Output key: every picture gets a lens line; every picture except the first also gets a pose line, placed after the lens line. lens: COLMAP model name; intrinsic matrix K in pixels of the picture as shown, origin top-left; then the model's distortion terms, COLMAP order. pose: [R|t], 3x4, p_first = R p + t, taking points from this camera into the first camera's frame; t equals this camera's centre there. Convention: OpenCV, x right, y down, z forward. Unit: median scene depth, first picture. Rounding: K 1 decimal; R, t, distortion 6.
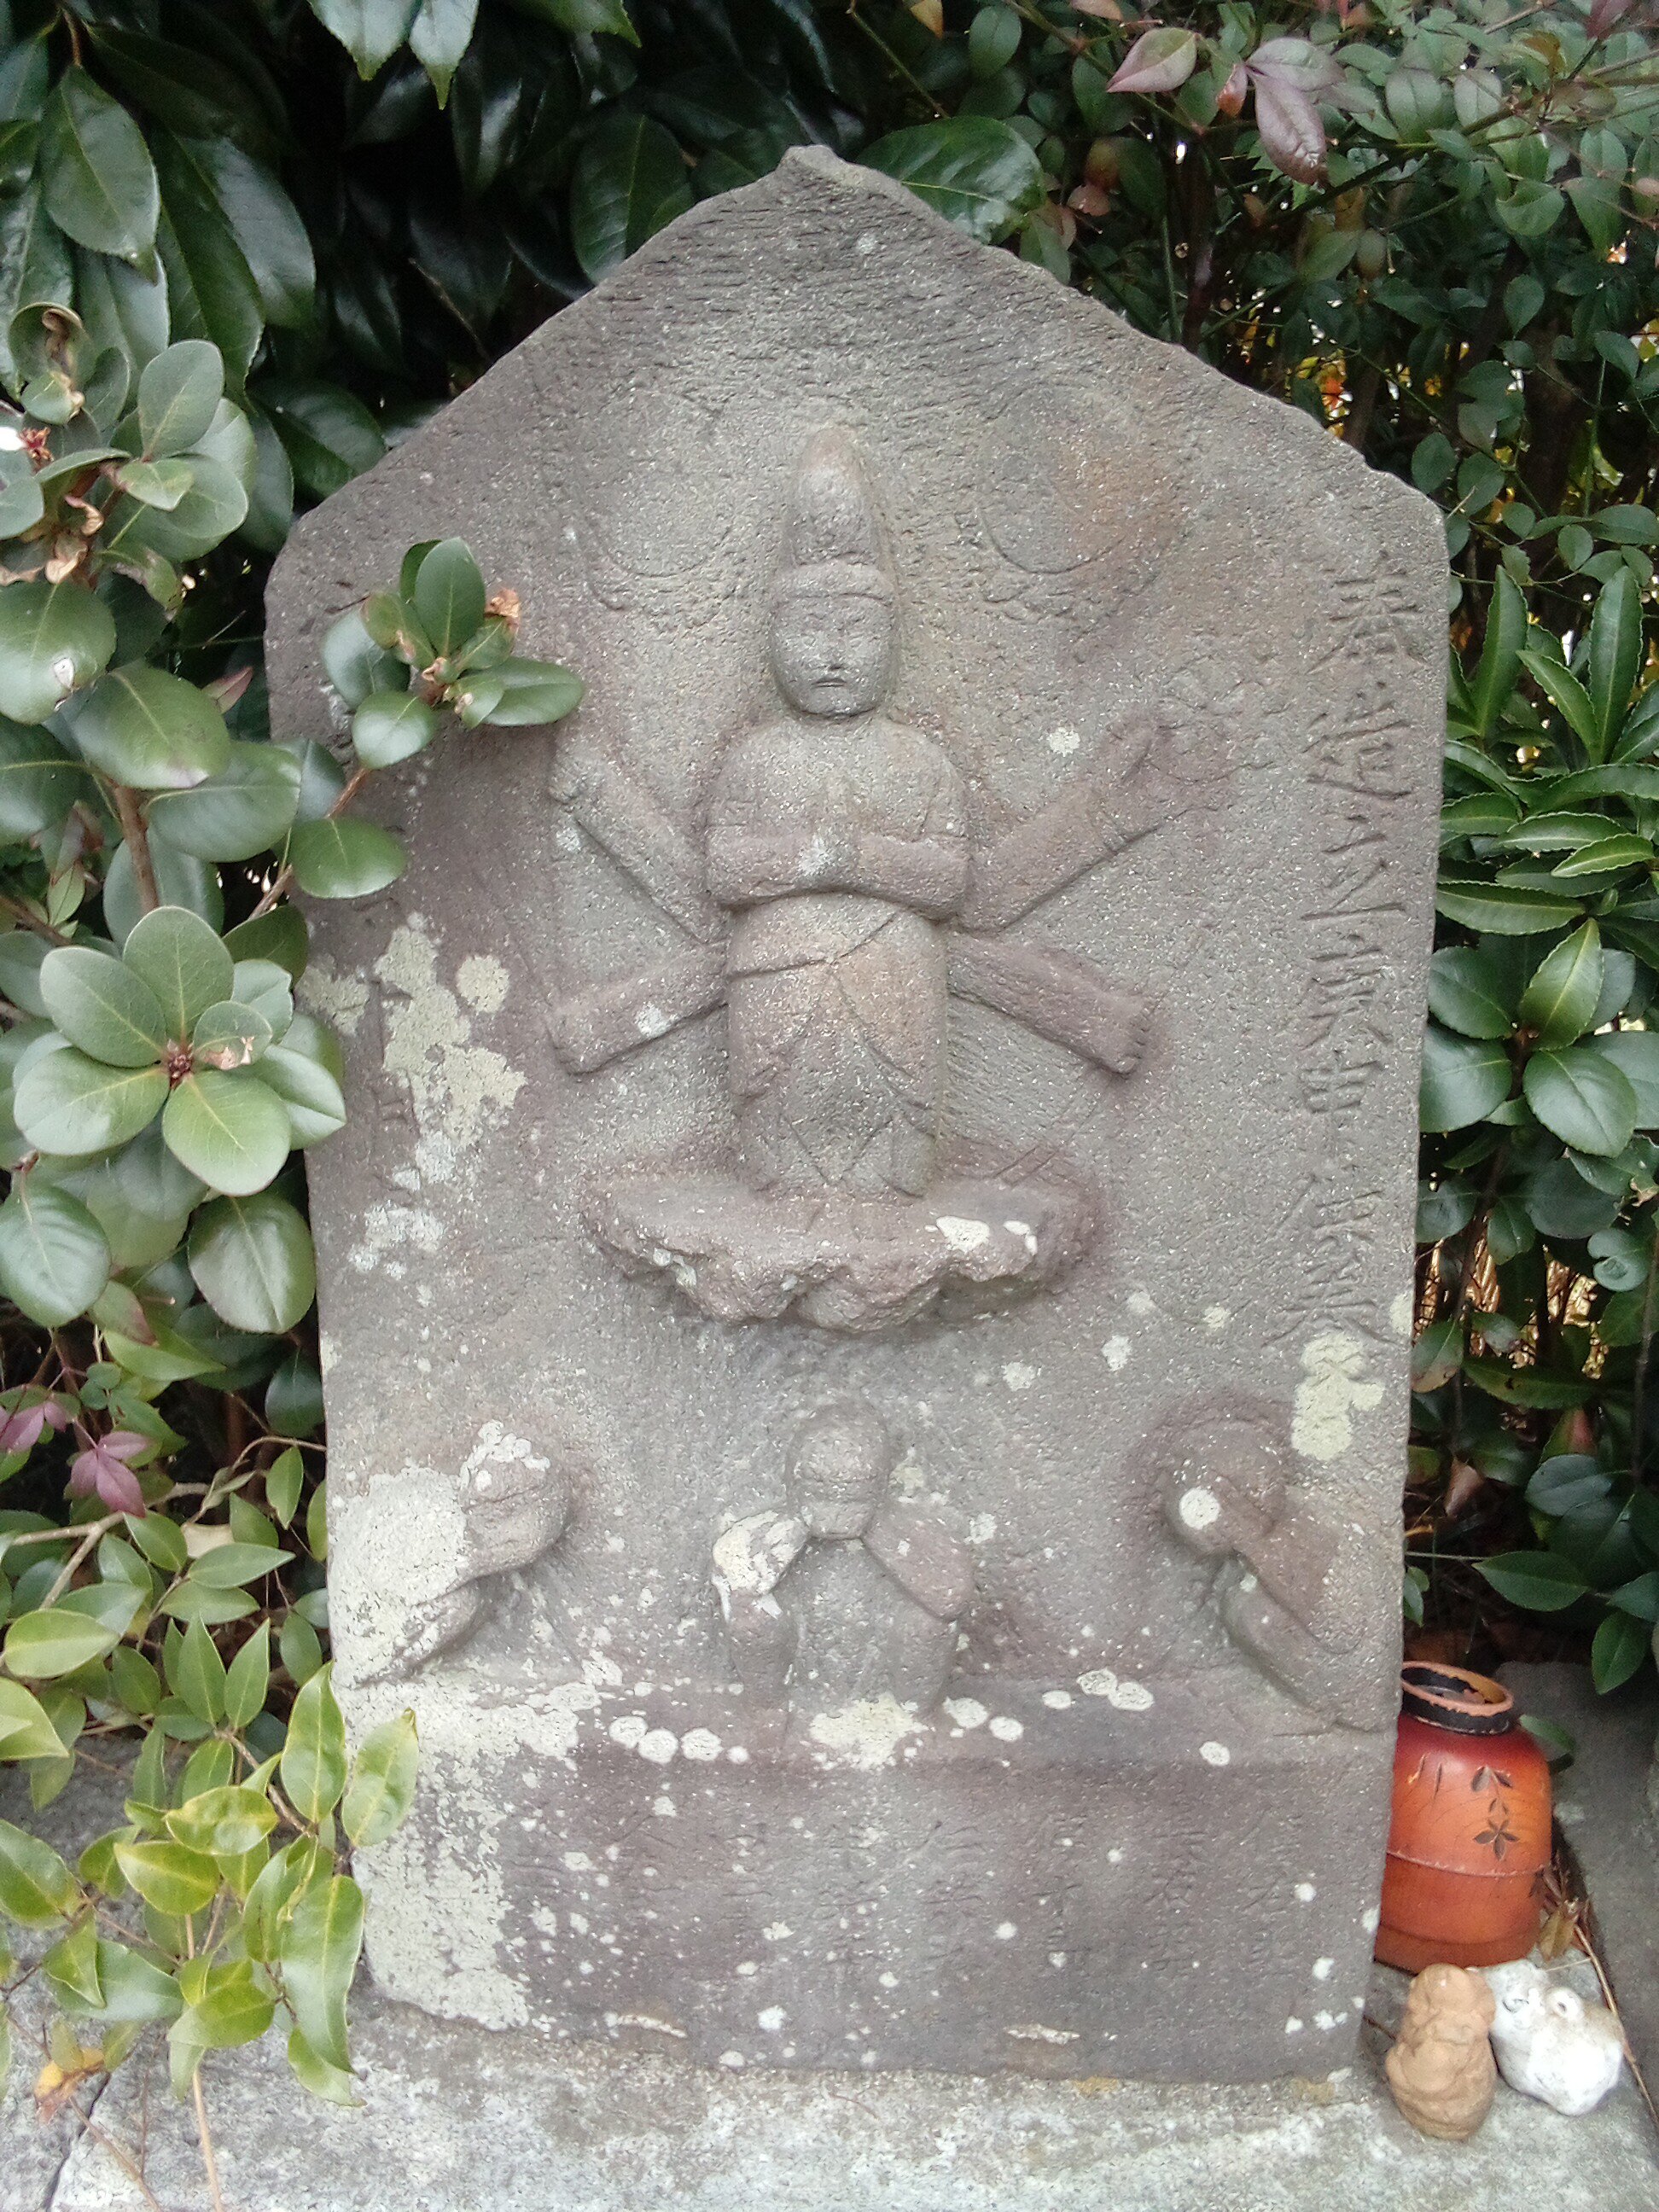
lens RADIAL K [[1829.9, 0, 830.5], [0, 1829.9, 1105.7], [0, 0, 1]] dist [0.051548, -0.083272]
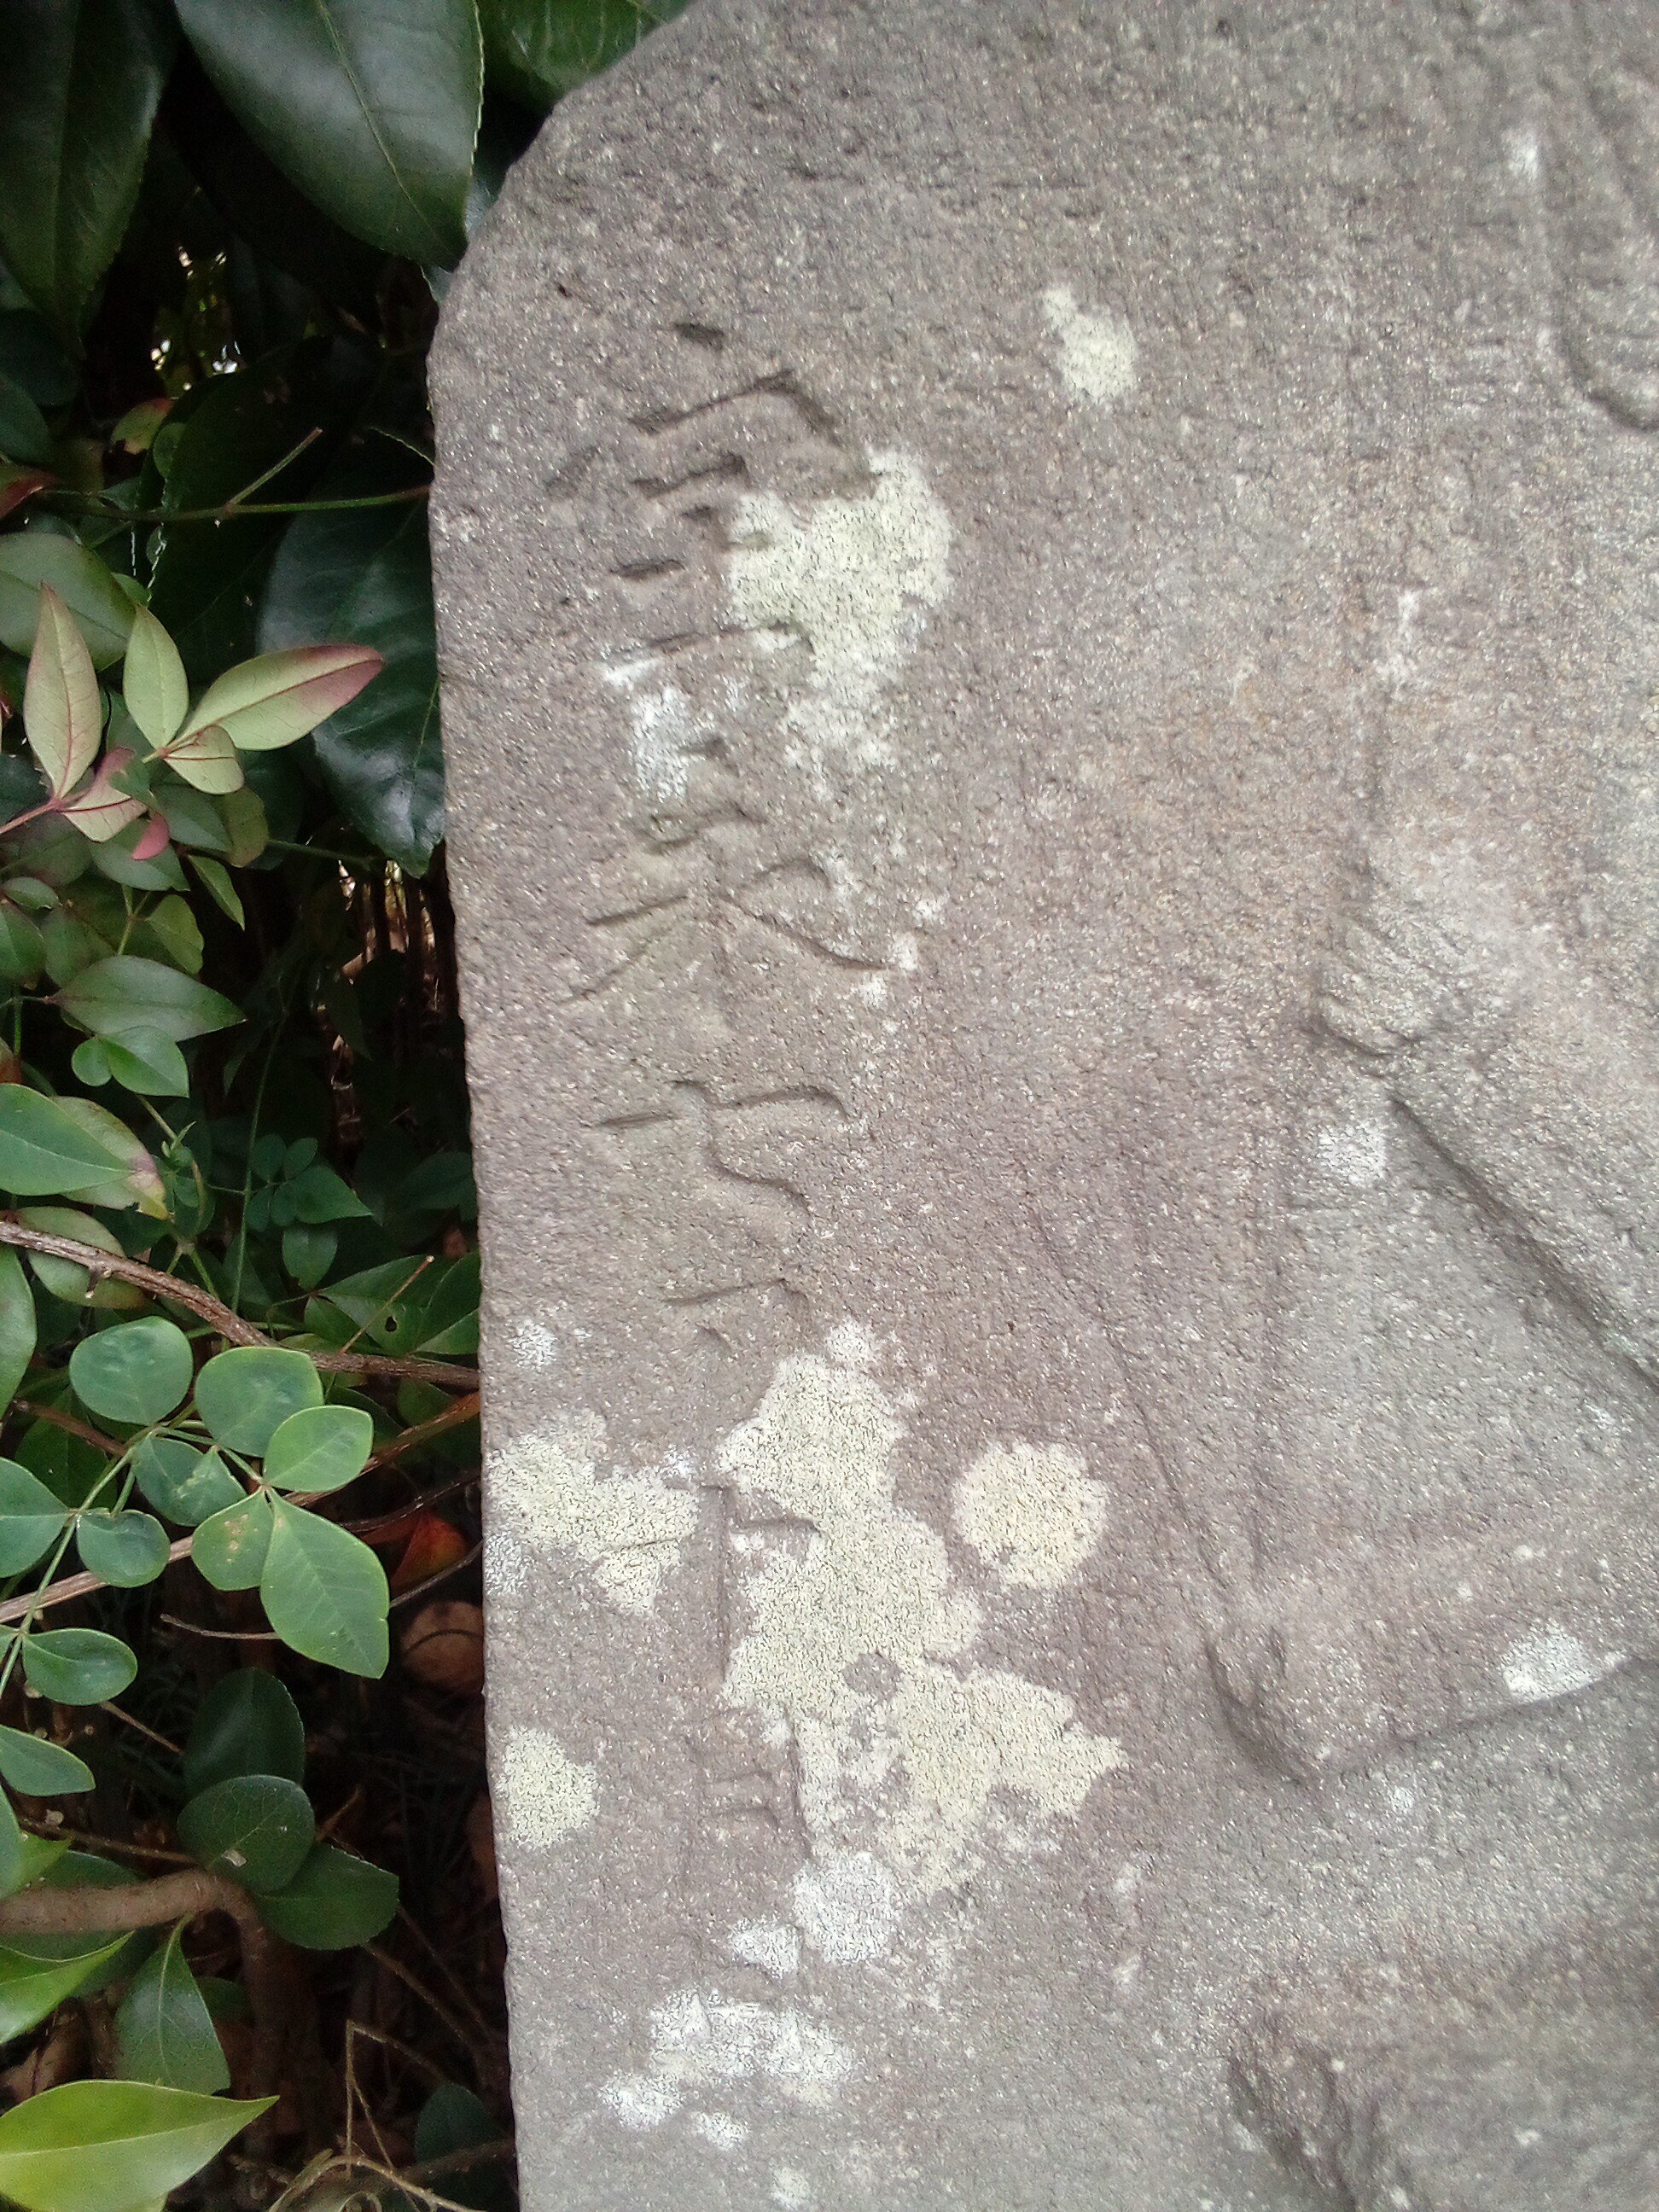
lens RADIAL K [[1829.9, 0, 811.6], [0, 1829.9, 1125.1], [0, 0, 1]] dist [0.051548, -0.083272]
pose [[0.999821, 0.018525, -0.003767, -0.225825], [-0.018129, 0.996077, 0.086612, -0.166918], [0.005357, -0.086528, 0.996235, 0.637976]]
